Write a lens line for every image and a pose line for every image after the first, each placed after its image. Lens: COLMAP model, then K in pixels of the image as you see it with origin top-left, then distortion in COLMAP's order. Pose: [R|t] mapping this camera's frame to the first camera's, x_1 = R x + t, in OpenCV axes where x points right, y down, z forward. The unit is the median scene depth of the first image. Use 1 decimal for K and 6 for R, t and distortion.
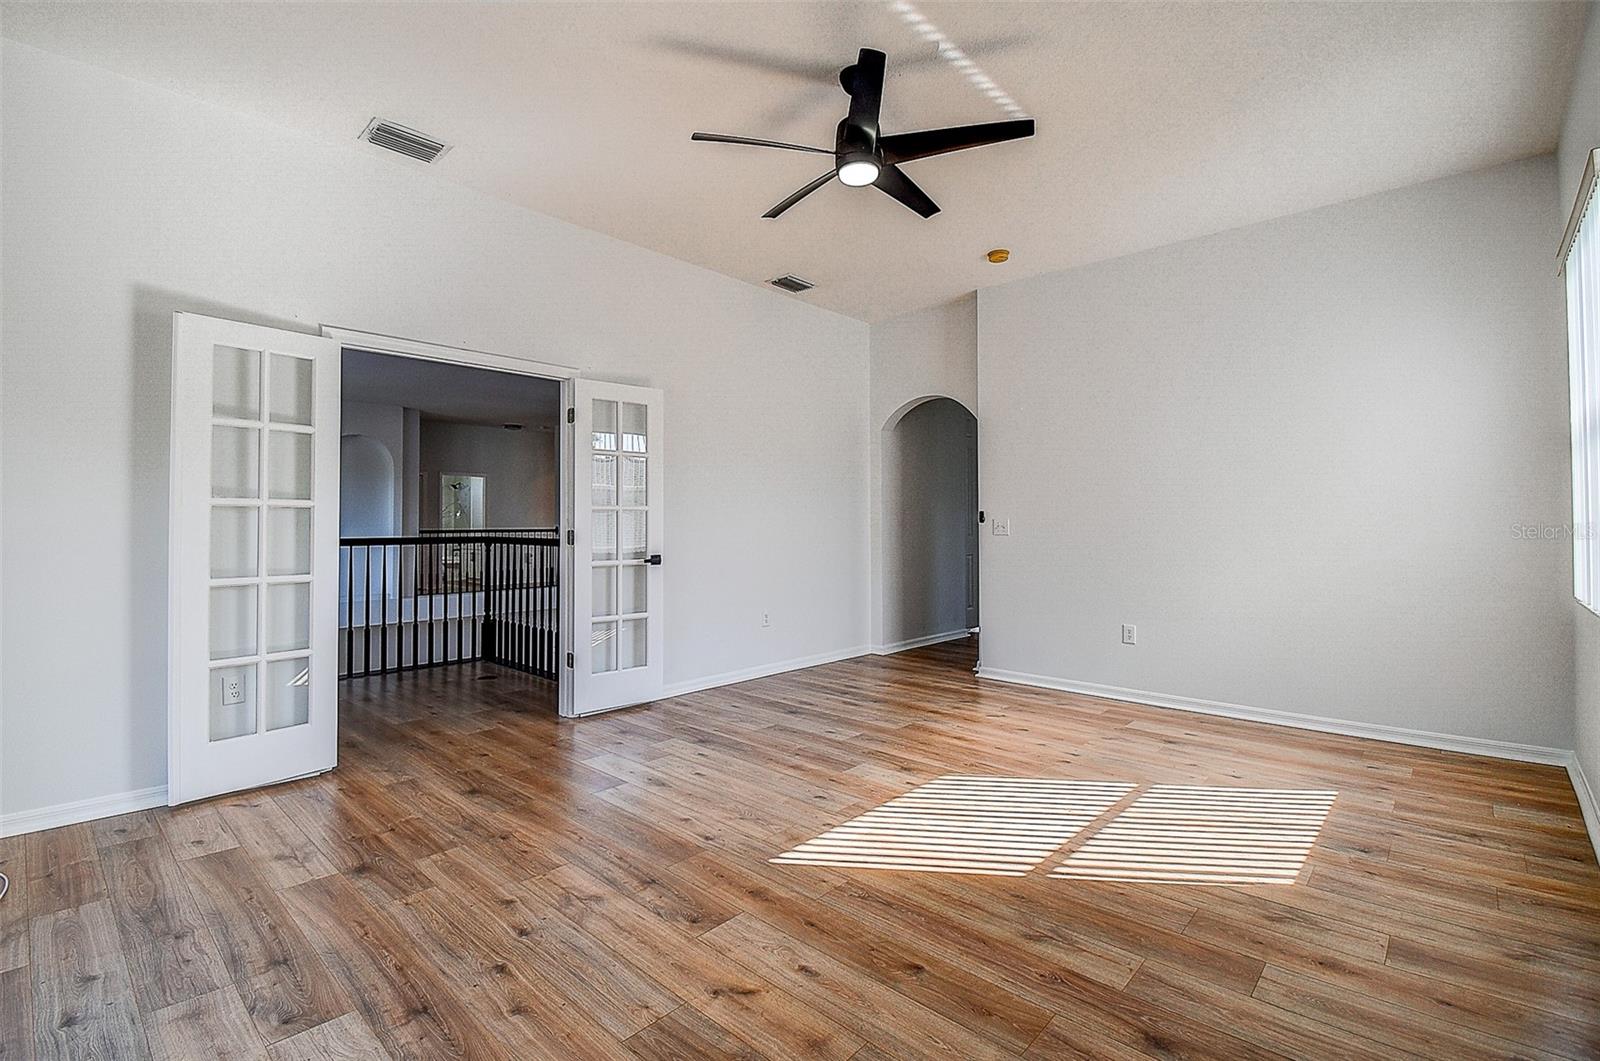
lens RADIAL K [[725.9, 0, 787.3], [0, 725.9, 517.4], [0, 0, 1]] dist [0.025647, -0.027143]
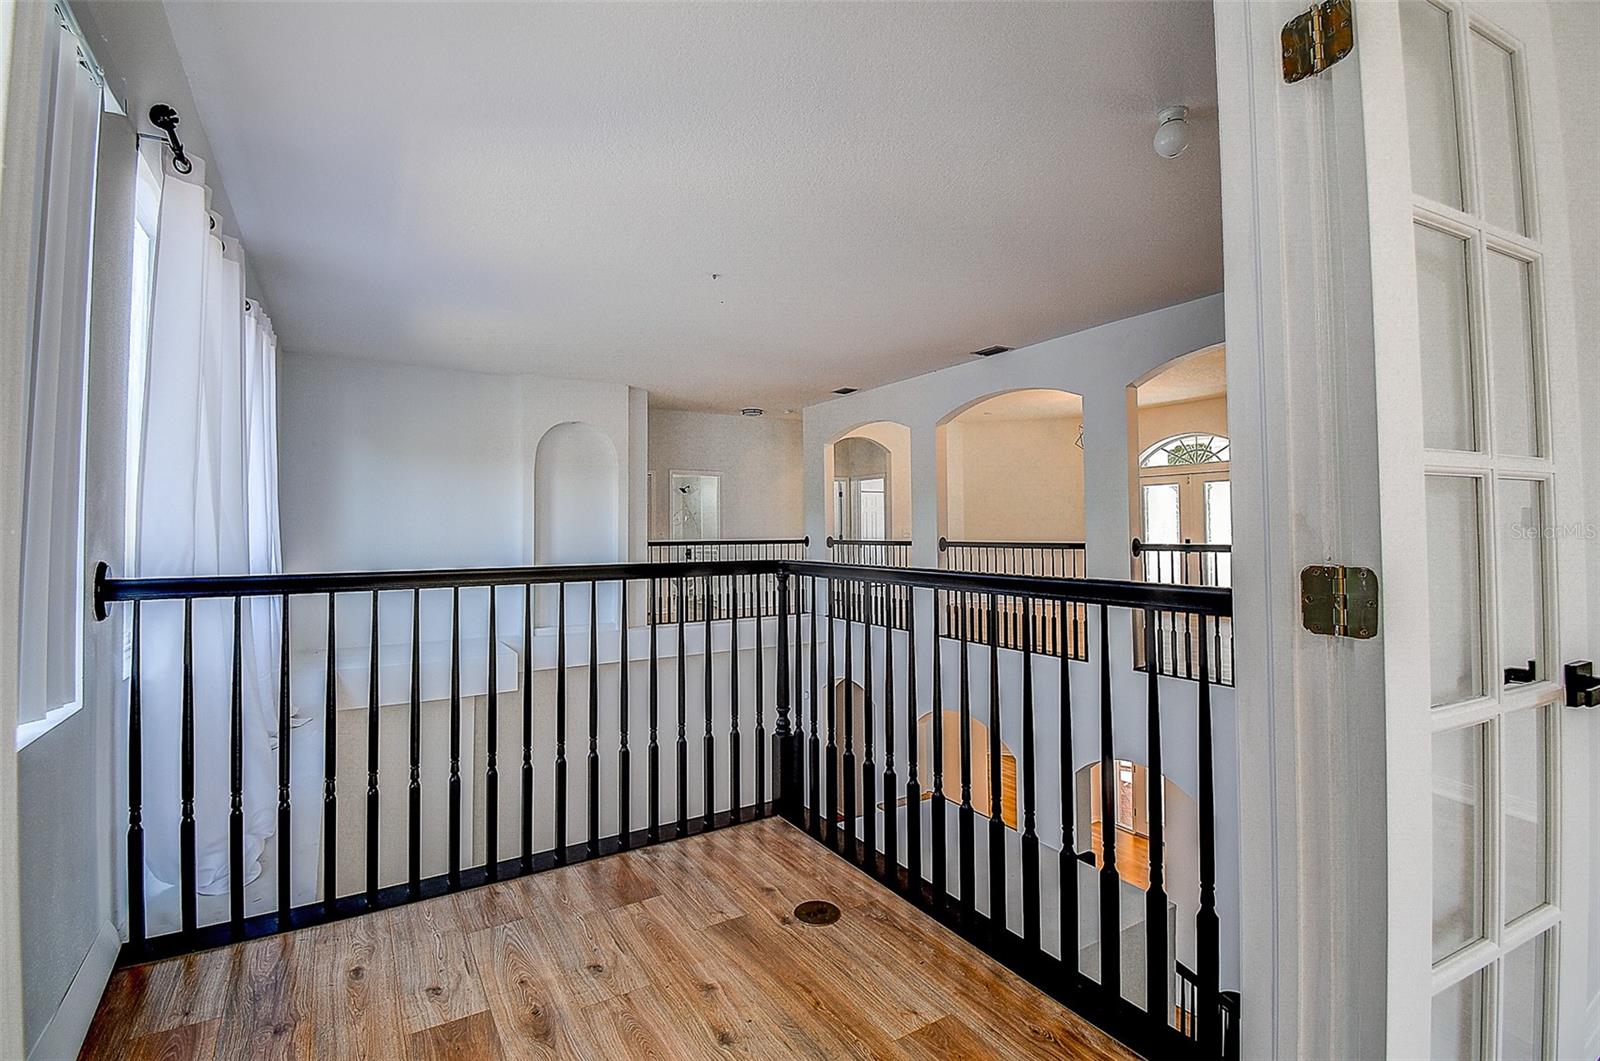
lens RADIAL K [[725.9, 0, 787.3], [0, 725.9, 517.4], [0, 0, 1]] dist [0.025647, -0.027143]
pose [[0.963829, -0.010418, -0.266319, -0.198162], [0.006928, 0.999877, -0.014041, 0.003307], [0.266432, 0.011688, 0.963783, 0.377058]]
